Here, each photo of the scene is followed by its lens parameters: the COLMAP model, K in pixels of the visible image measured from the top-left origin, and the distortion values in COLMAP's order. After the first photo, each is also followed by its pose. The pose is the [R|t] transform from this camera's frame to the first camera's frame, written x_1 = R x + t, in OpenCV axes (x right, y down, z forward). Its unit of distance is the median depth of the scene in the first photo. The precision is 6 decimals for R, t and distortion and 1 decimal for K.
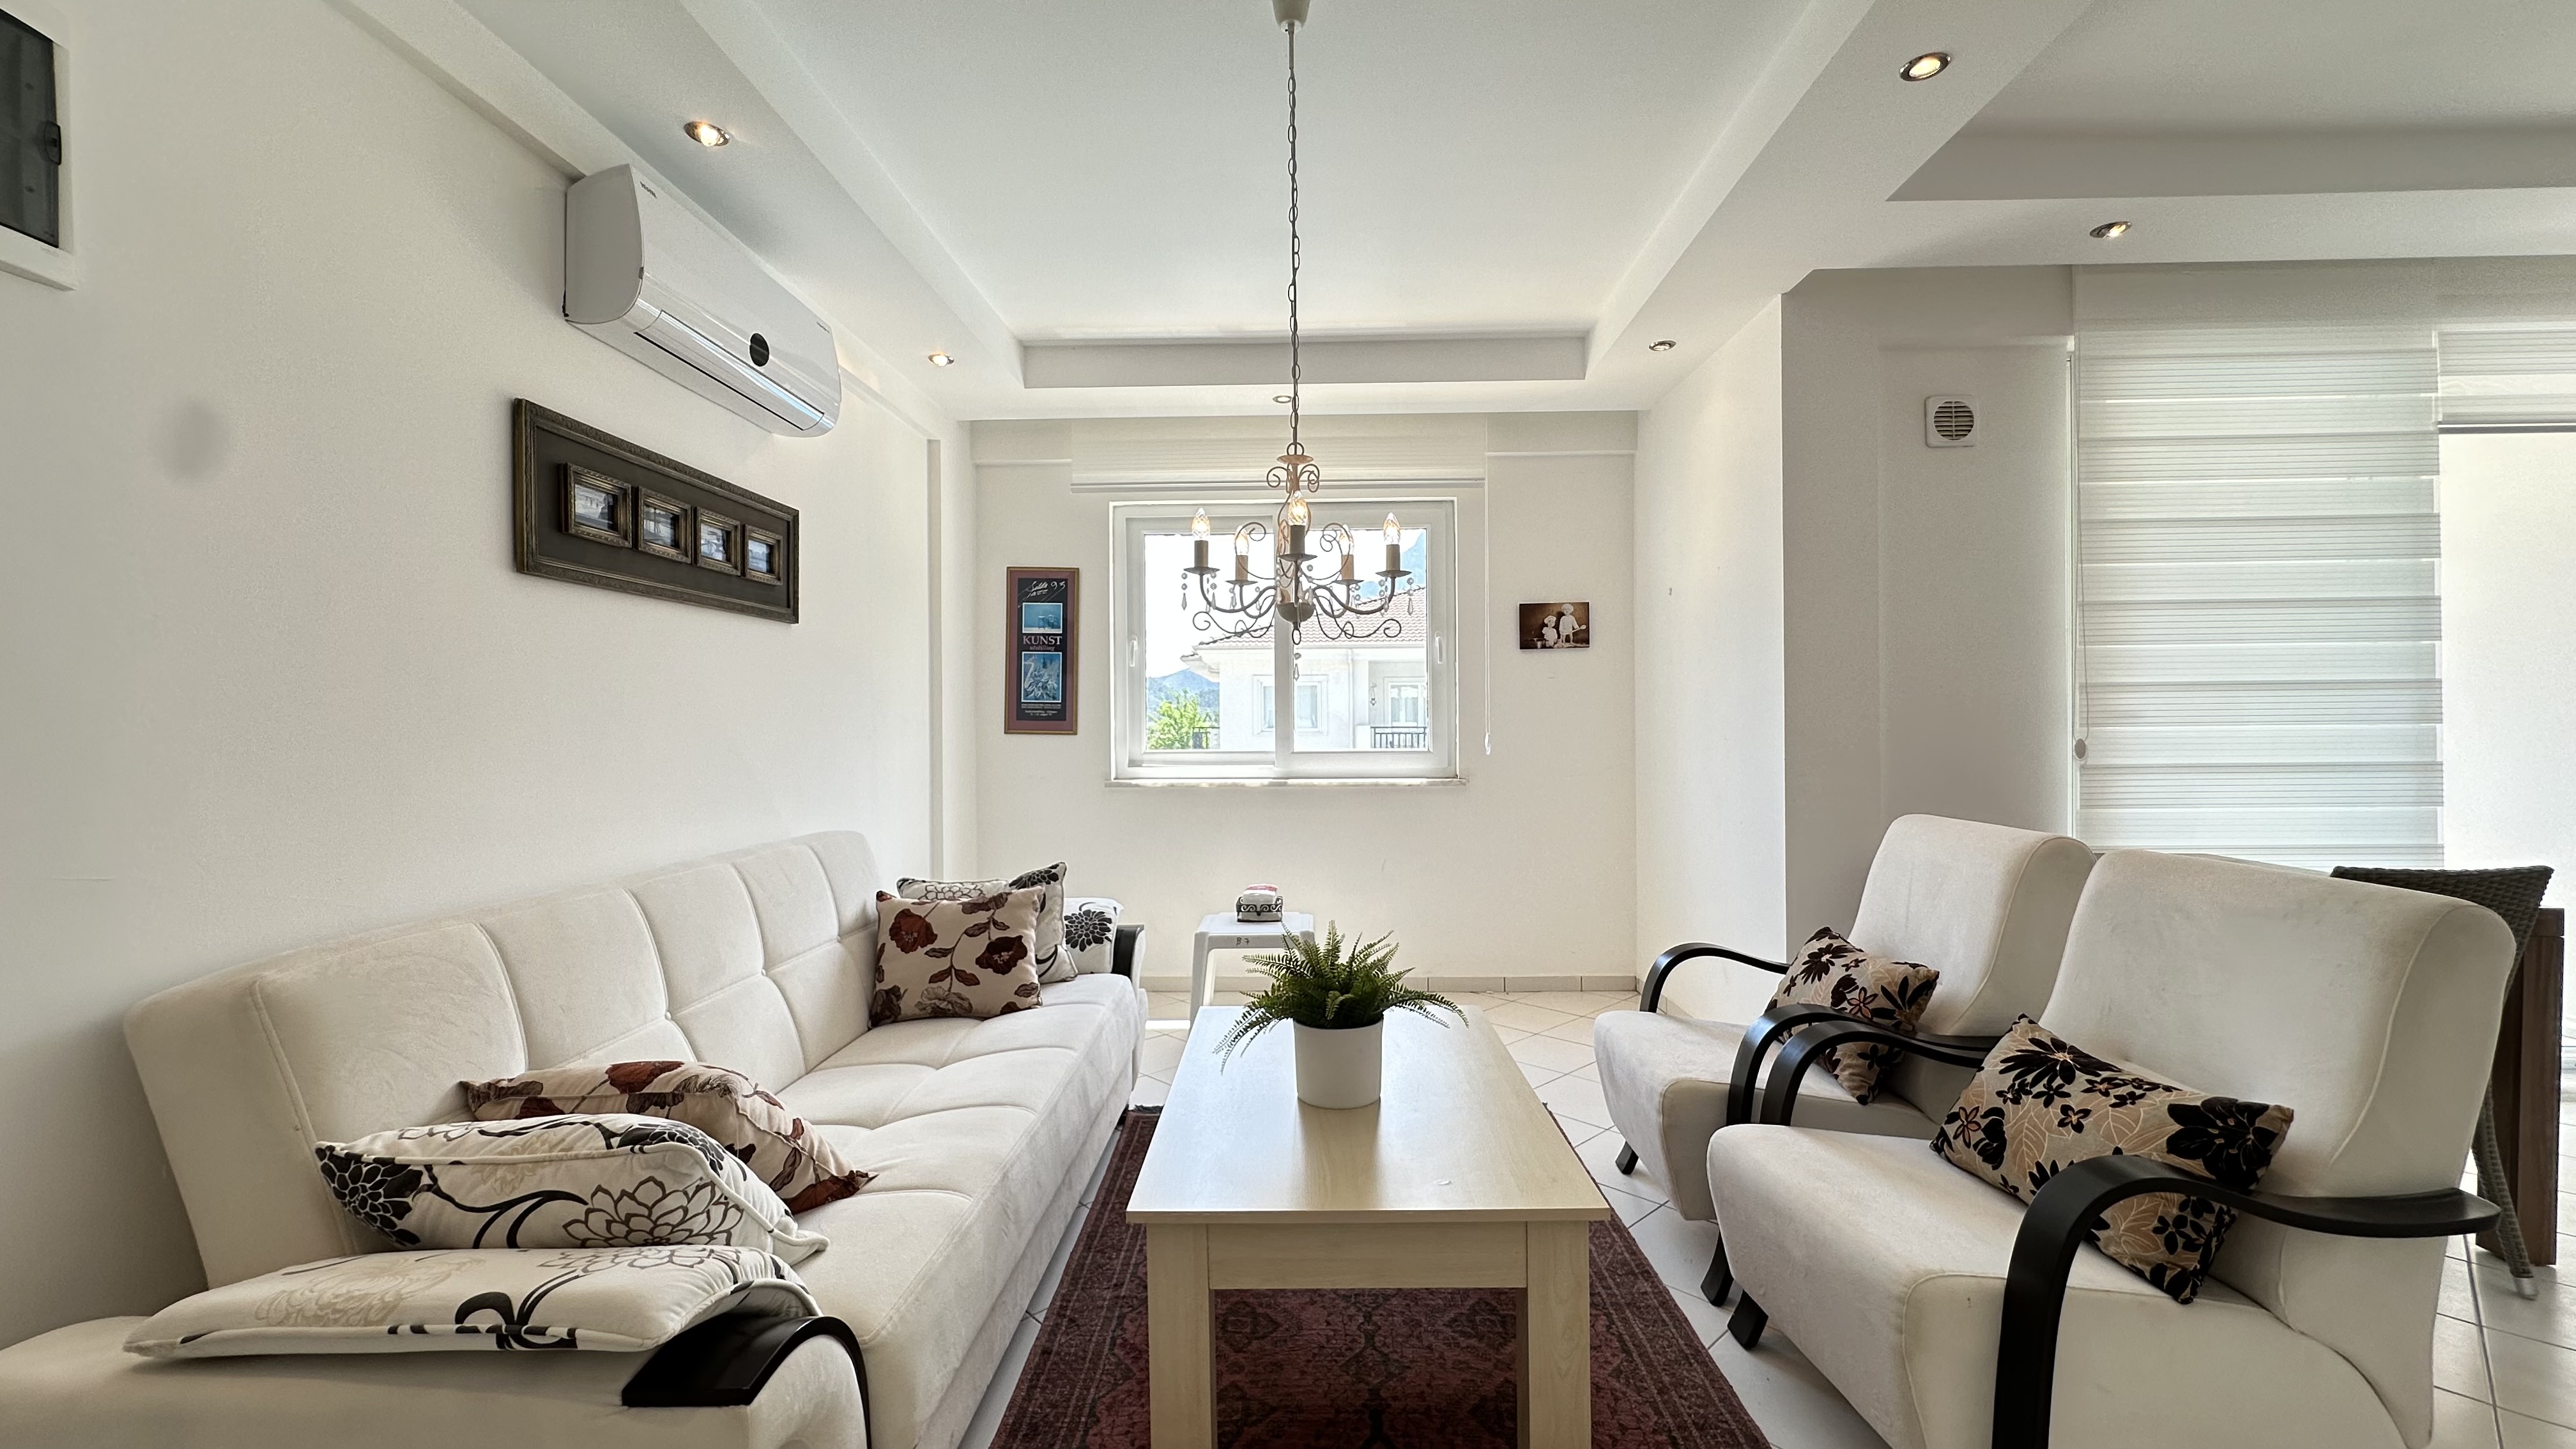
lens RADIAL K [[1031.9, 0, 1283.8], [0, 1031.9, 726.4], [0, 0, 1]] dist [-0.004592, 0.001254]
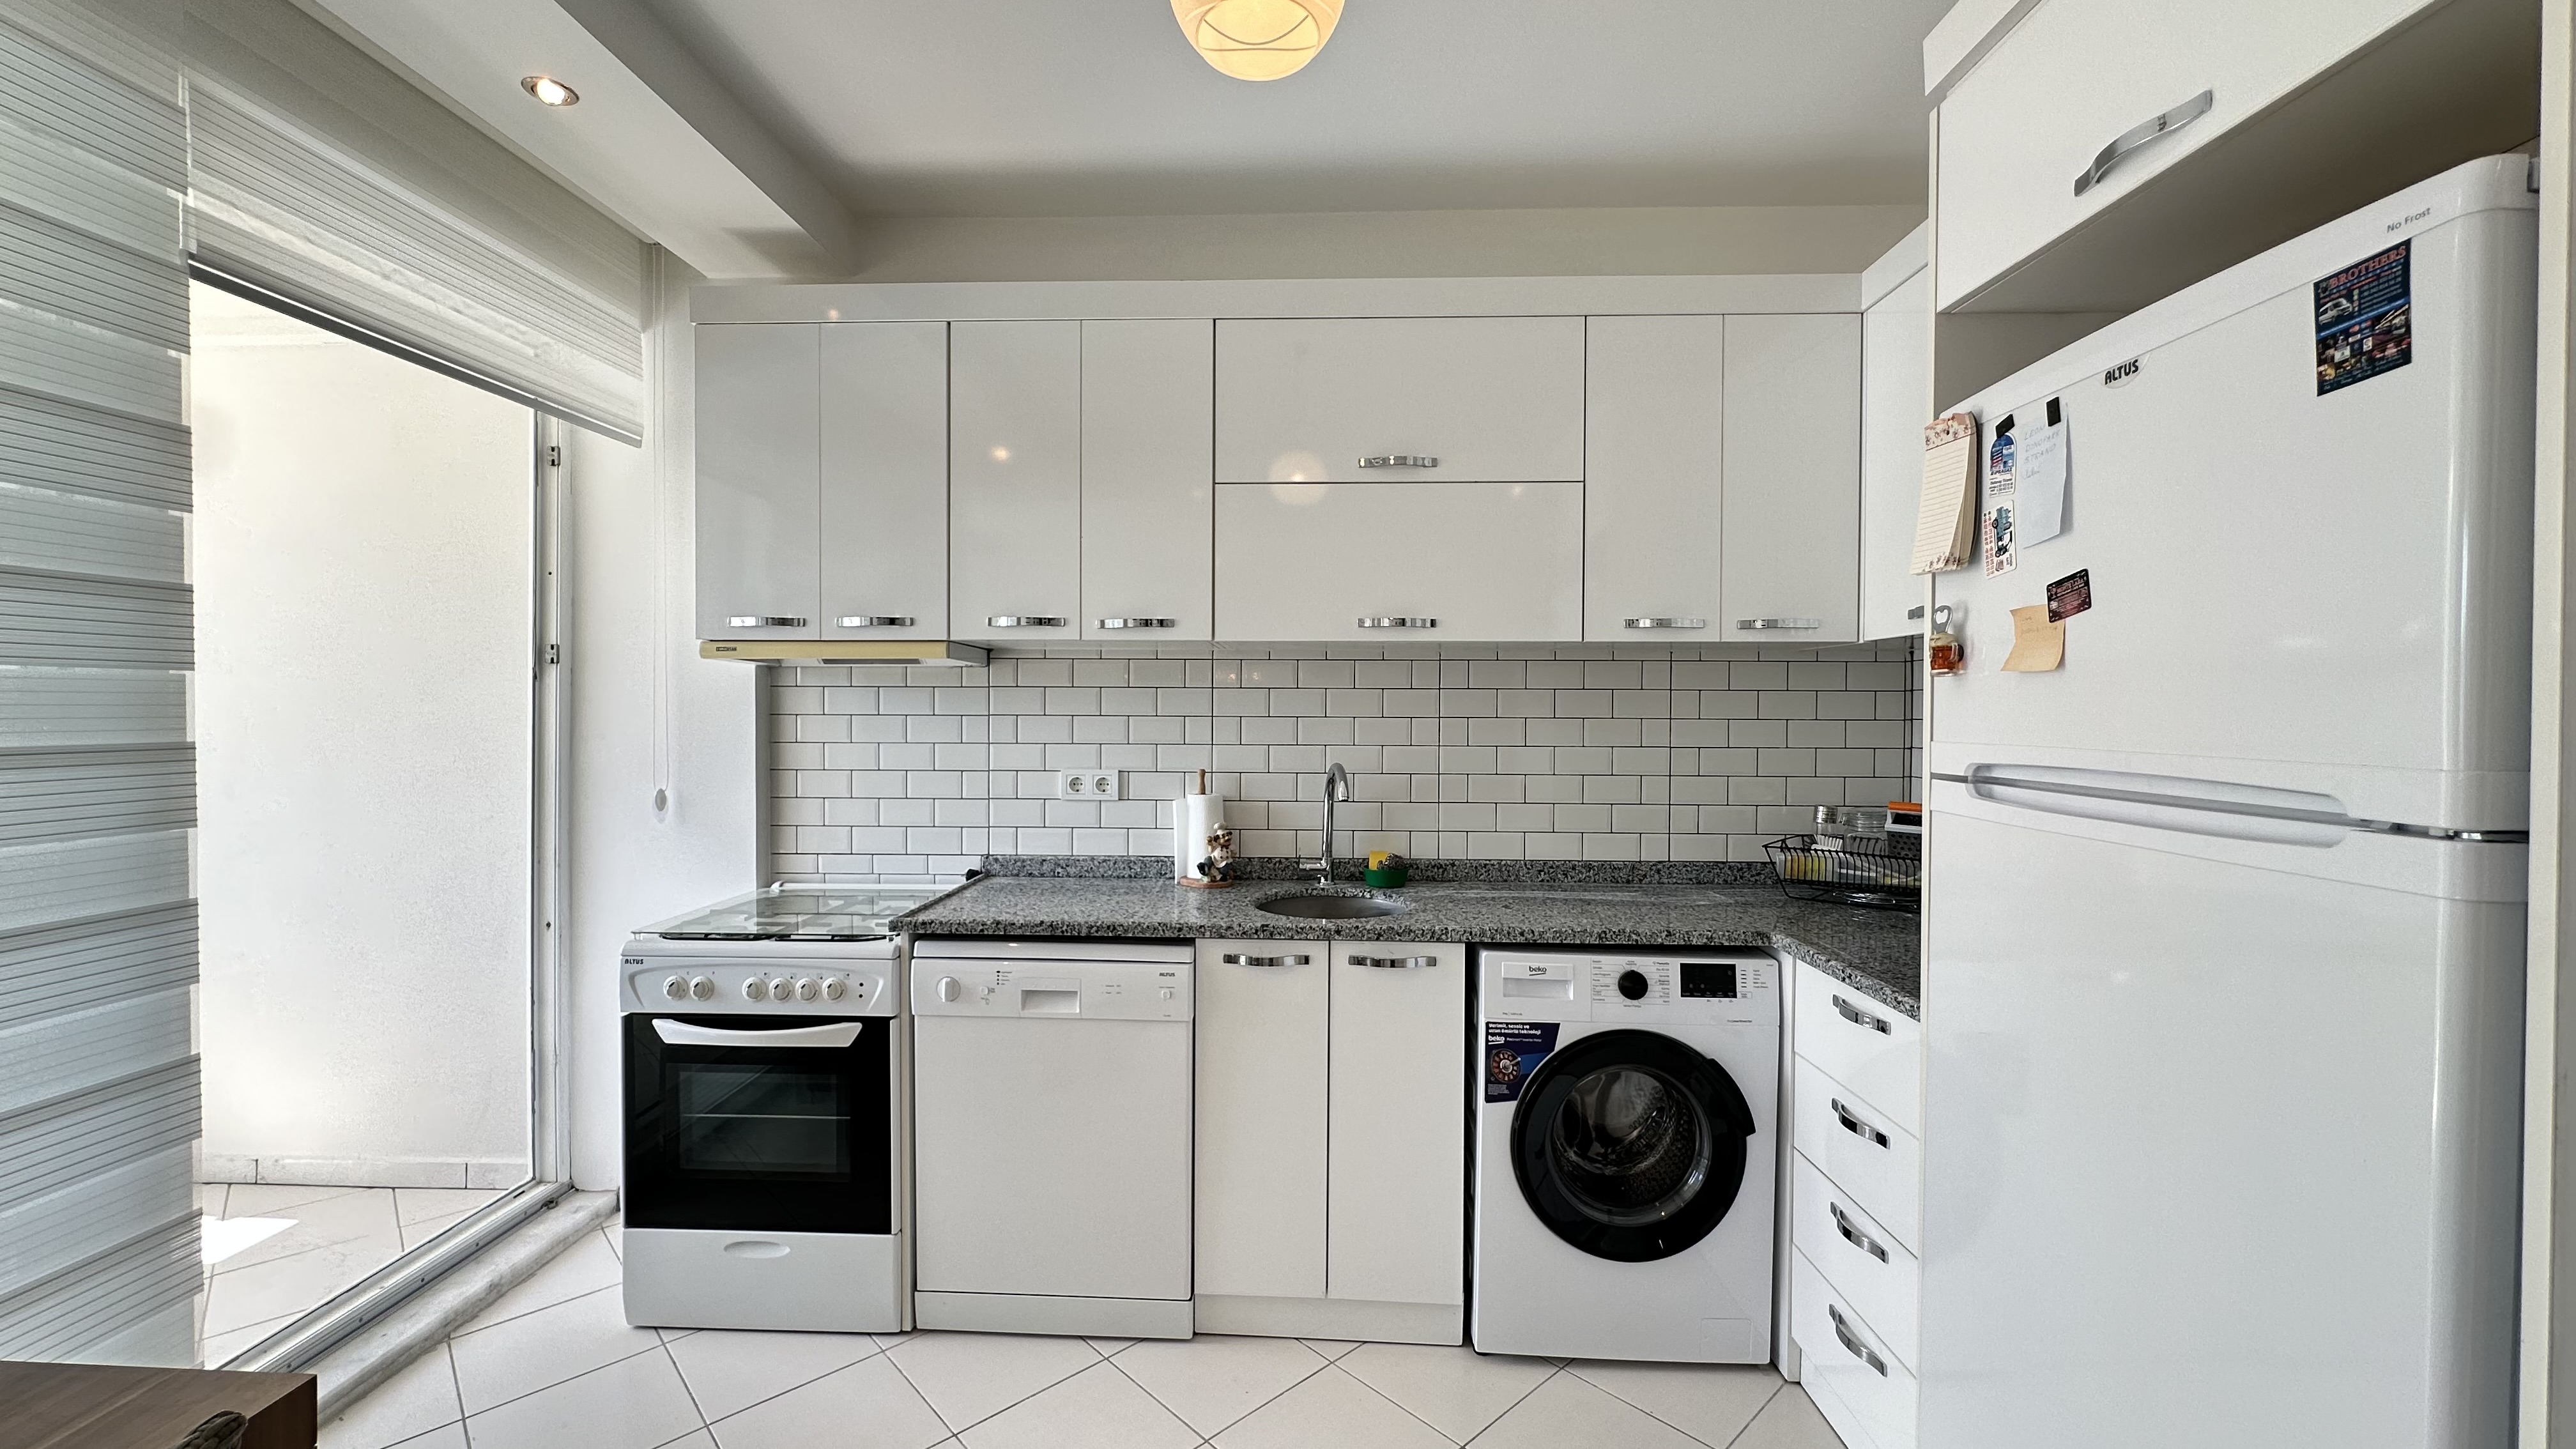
lens RADIAL K [[1031.9, 0, 1271.5], [0, 1031.9, 725.7], [0, 0, 1]] dist [-0.004592, 0.001254]
pose [[0.016480, -0.008193, 0.999831, 0.599850], [-0.004490, 0.999956, 0.008268, -0.060954], [-0.999854, -0.004626, 0.016442, 0.433351]]
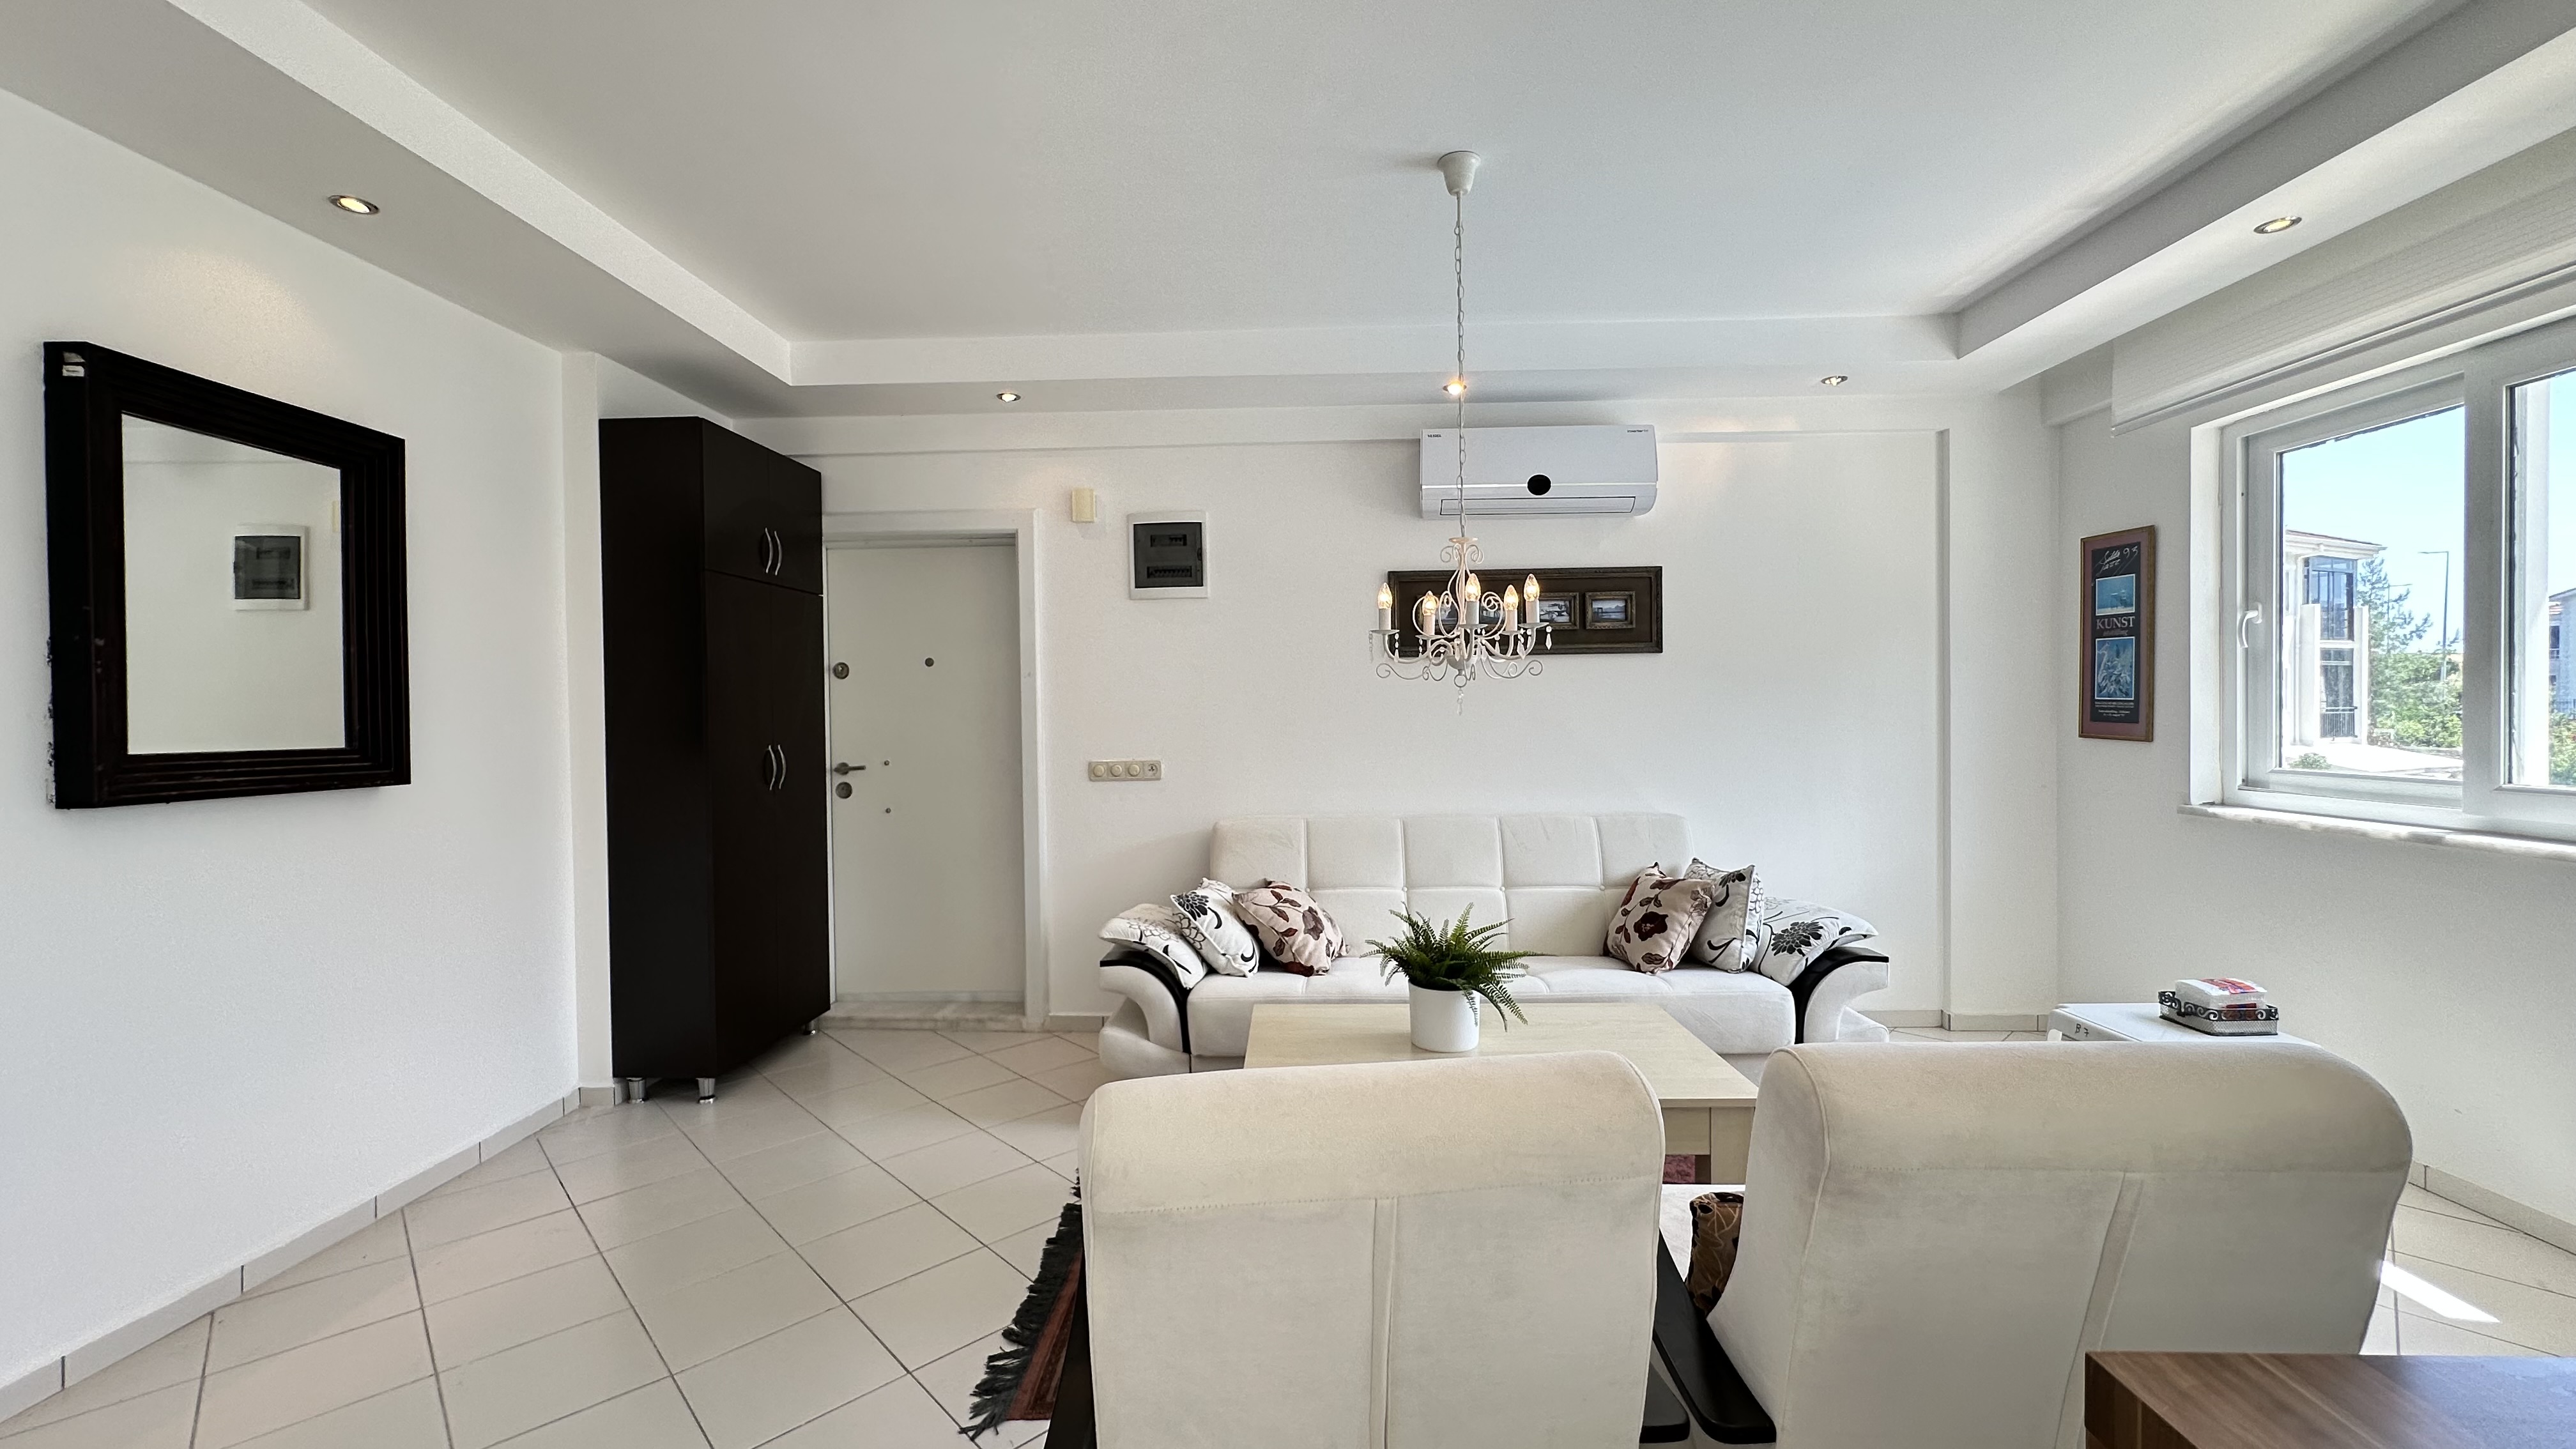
lens RADIAL K [[1031.9, 0, 1290.9], [0, 1031.9, 721.8], [0, 0, 1]] dist [-0.004592, 0.001254]
pose [[0.008224, 0.020443, -0.999757, 0.838127], [0.010151, 0.999738, 0.020526, -0.043106], [0.999915, -0.010317, 0.008015, 0.512695]]
